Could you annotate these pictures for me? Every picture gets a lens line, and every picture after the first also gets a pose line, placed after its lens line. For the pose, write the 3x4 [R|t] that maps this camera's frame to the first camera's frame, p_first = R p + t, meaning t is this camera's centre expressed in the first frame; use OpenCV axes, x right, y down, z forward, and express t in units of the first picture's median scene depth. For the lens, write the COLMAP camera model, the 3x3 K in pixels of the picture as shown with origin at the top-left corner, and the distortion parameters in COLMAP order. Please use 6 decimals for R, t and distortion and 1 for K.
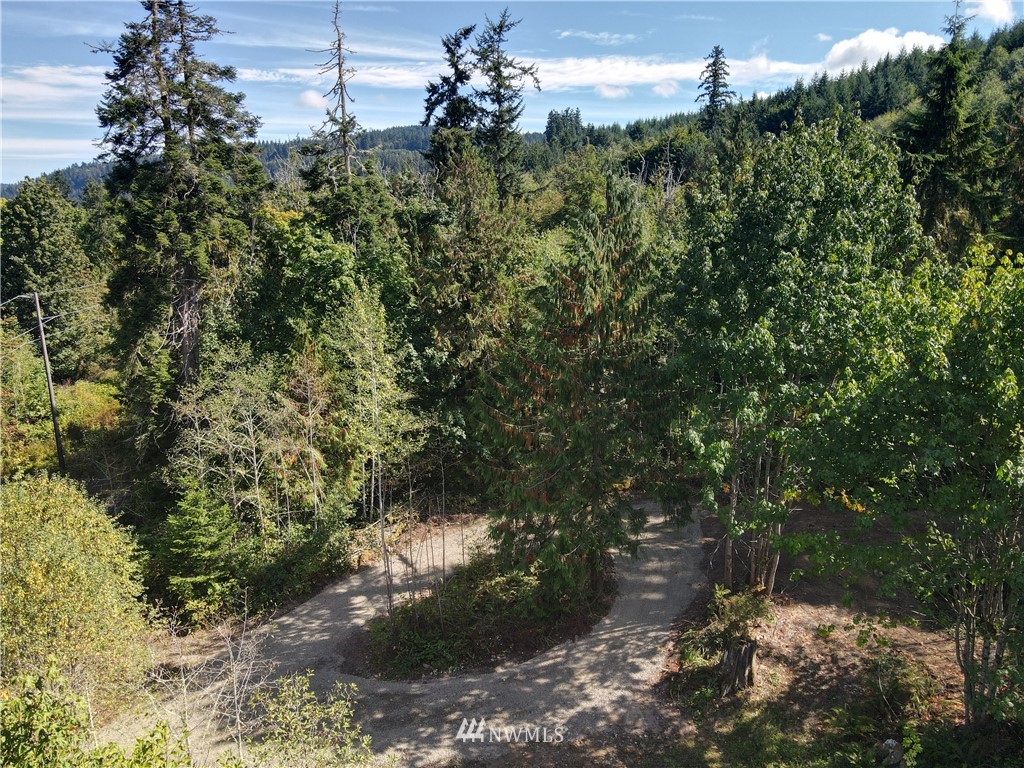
lens RADIAL K [[753.7, 0, 509.7], [0, 753.7, 380.9], [0, 0, 1]] dist [0.002456, 0.022409]
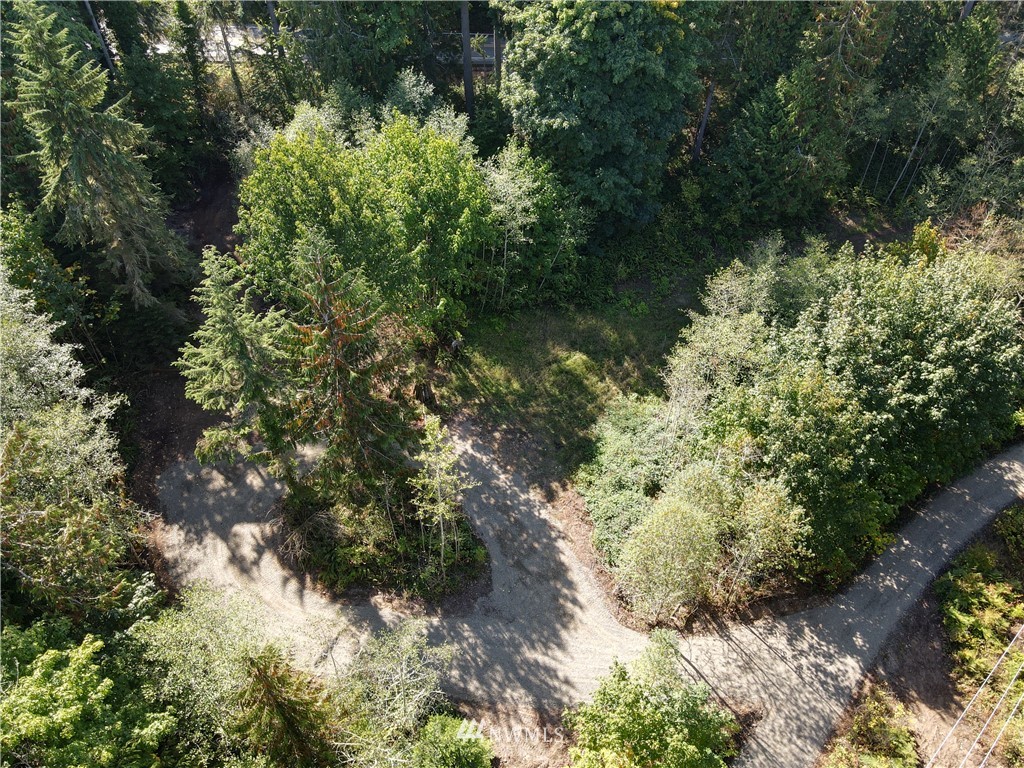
lens RADIAL K [[753.7, 0, 520.1], [0, 753.7, 389.4], [0, 0, 1]] dist [0.002456, 0.022409]
pose [[-0.505599, -0.626590, 0.593090, -0.906166], [0.154628, 0.610486, 0.776786, -1.024599], [-0.848799, 0.484450, -0.211773, 1.116903]]
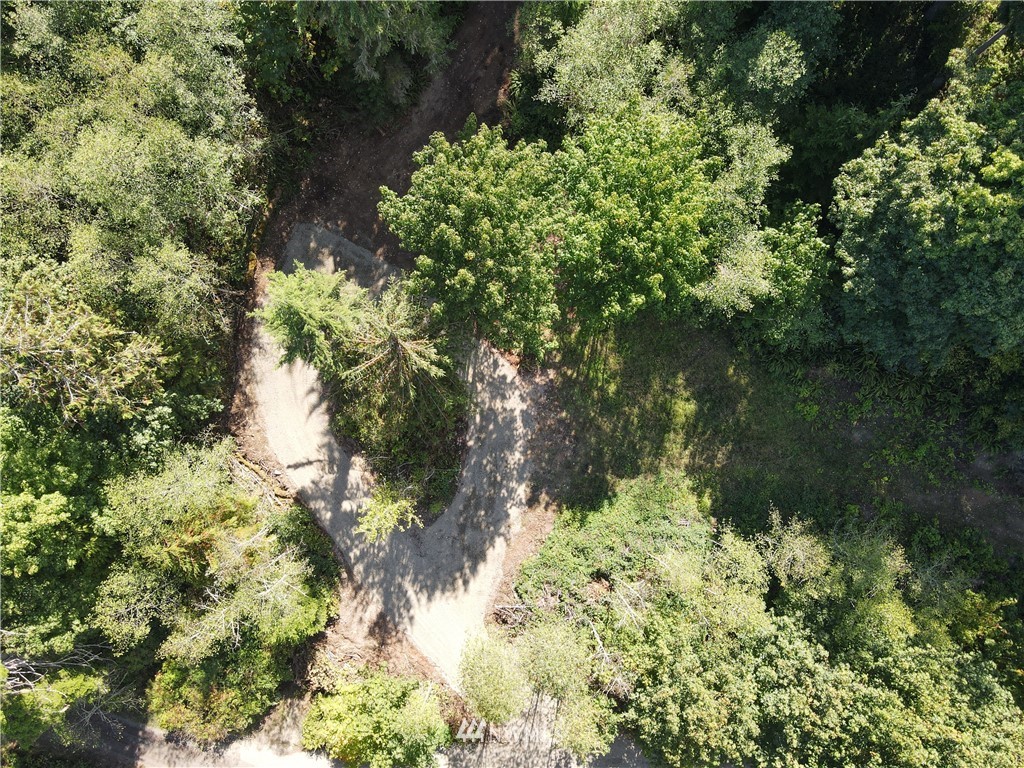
lens RADIAL K [[753.7, 0, 516.8], [0, 753.7, 394.9], [0, 0, 1]] dist [0.002456, 0.022409]
pose [[0.314961, -0.948345, 0.037971, 0.064650], [0.183976, 0.100252, 0.977805, -1.356590], [-0.931103, -0.300985, 0.206048, 0.560918]]
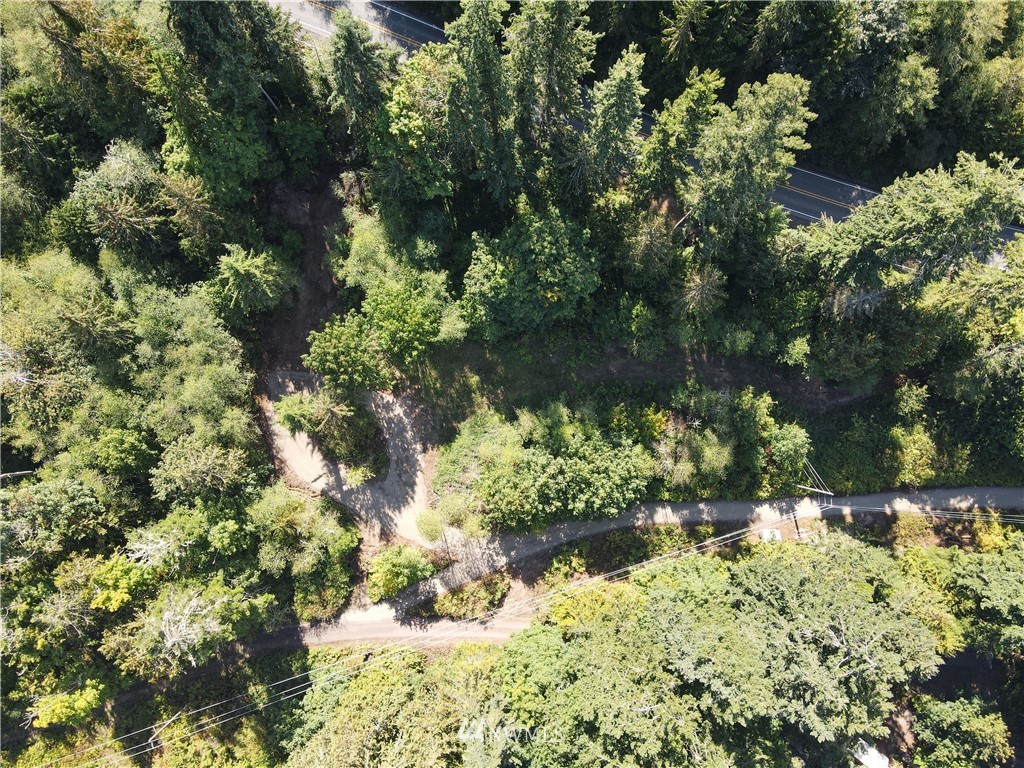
lens RADIAL K [[753.7, 0, 511.5], [0, 753.7, 385.4], [0, 0, 1]] dist [0.002456, 0.022409]
pose [[-0.093227, -0.994888, 0.038821, 0.038915], [0.191270, 0.020369, 0.981326, -3.196625], [-0.977100, 0.098912, 0.188394, -0.344373]]
